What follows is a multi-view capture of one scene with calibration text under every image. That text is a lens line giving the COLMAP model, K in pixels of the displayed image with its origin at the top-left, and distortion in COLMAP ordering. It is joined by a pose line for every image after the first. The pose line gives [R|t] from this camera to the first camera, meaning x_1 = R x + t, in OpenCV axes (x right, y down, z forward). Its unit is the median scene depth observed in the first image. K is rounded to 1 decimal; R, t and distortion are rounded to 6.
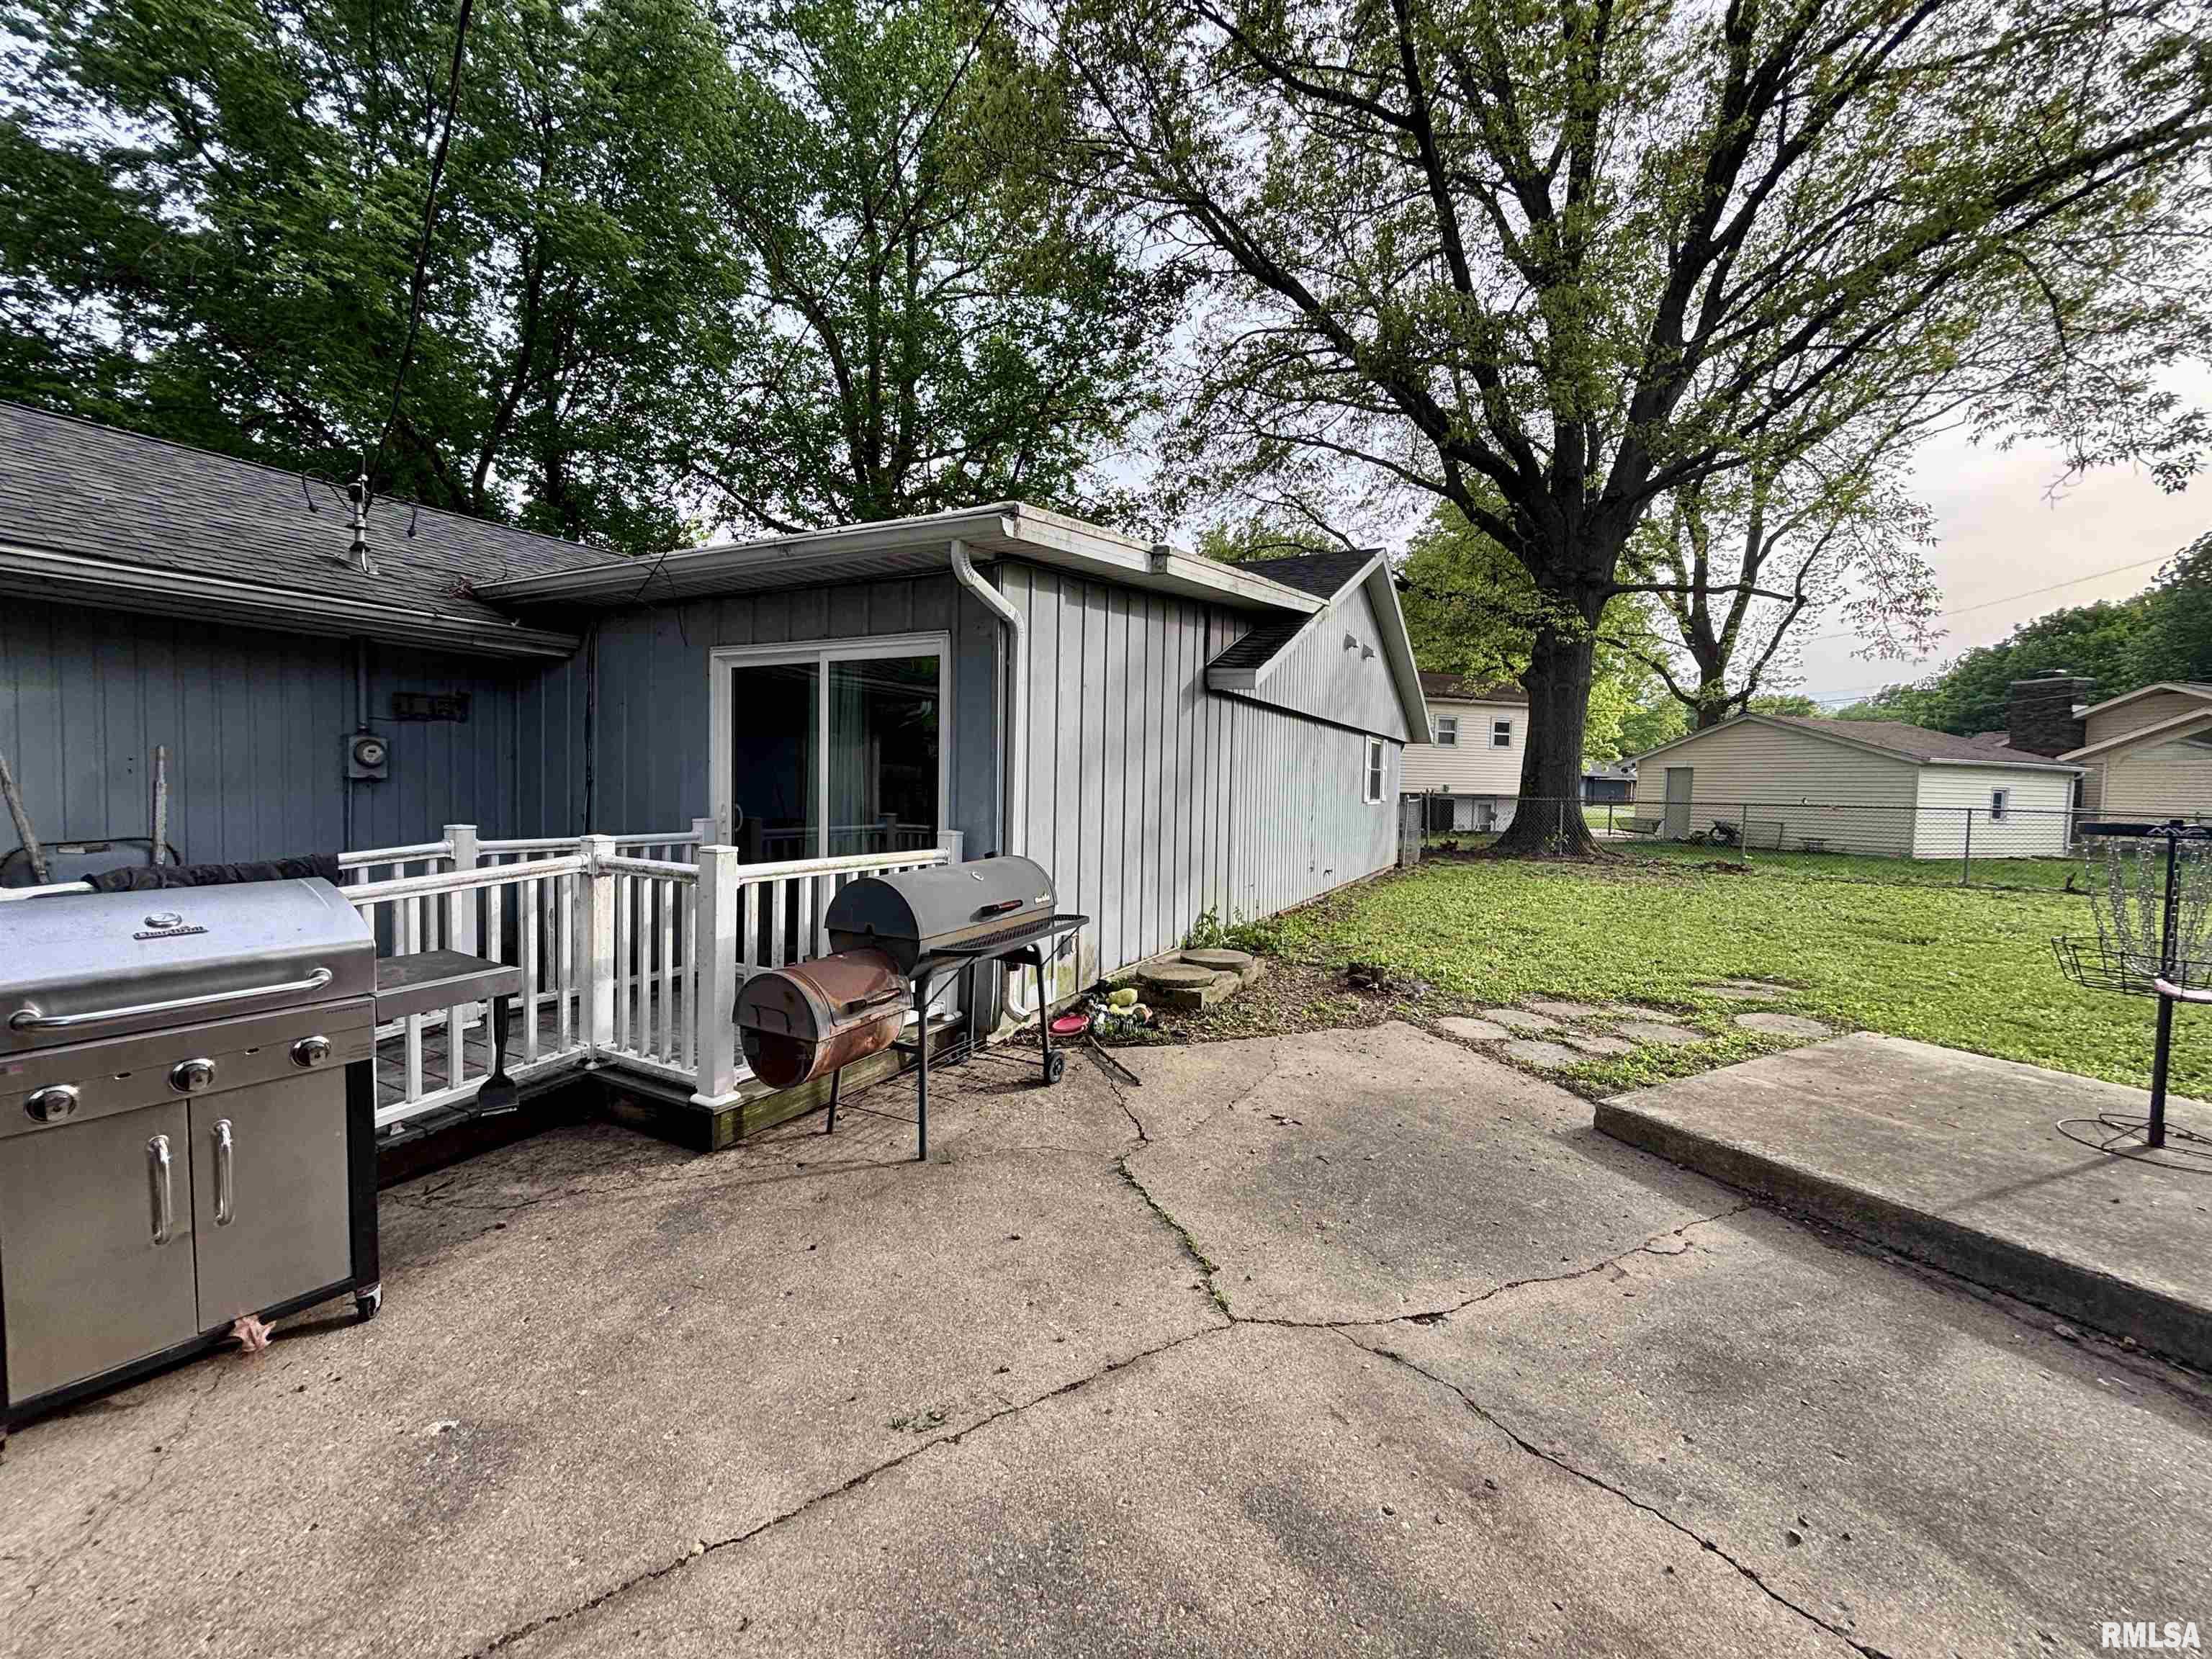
lens RADIAL K [[895.6, 0, 1104.7], [0, 895.6, 815.9], [0, 0, 1]] dist [0.004797, 0.000175]
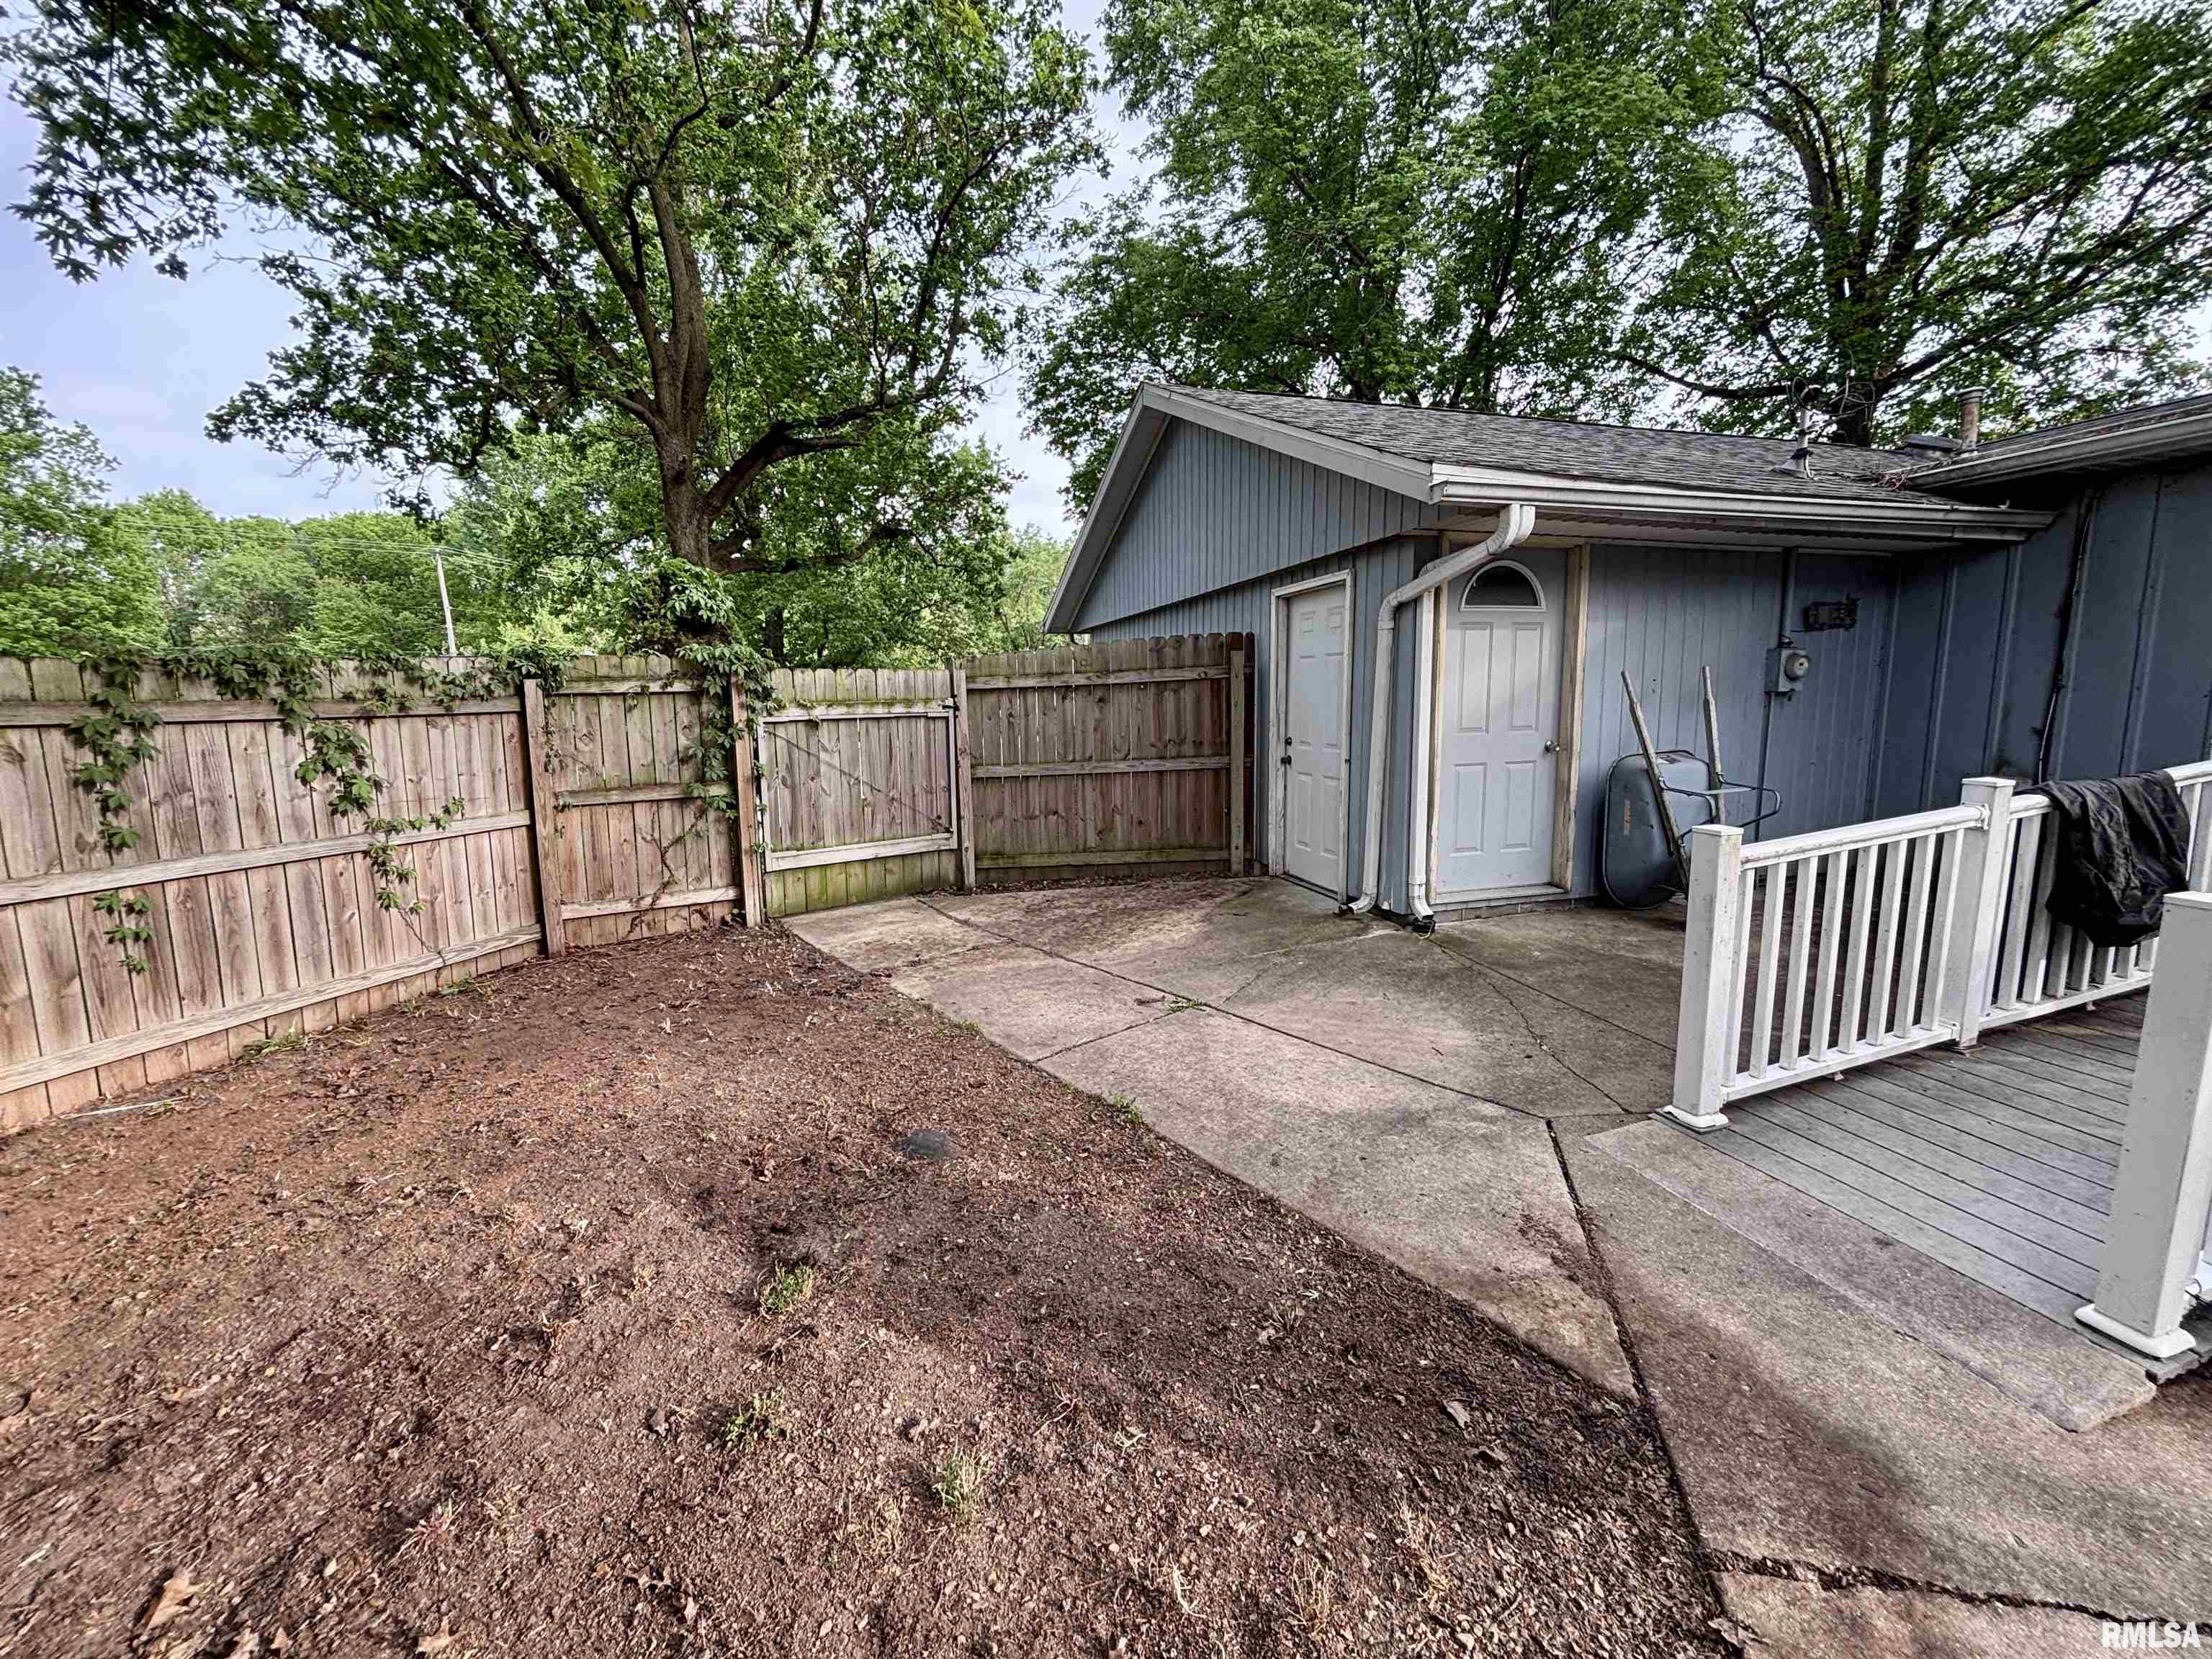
lens RADIAL K [[881.9, 0, 1104.8], [0, 881.9, 834.6], [0, 0, 1]] dist [0.001533, -0.000587]
pose [[0.707201, 0.076449, -0.702867, -0.320423], [0.006781, 0.993358, 0.114867, -0.001109], [0.706980, -0.086000, 0.701985, -0.121577]]
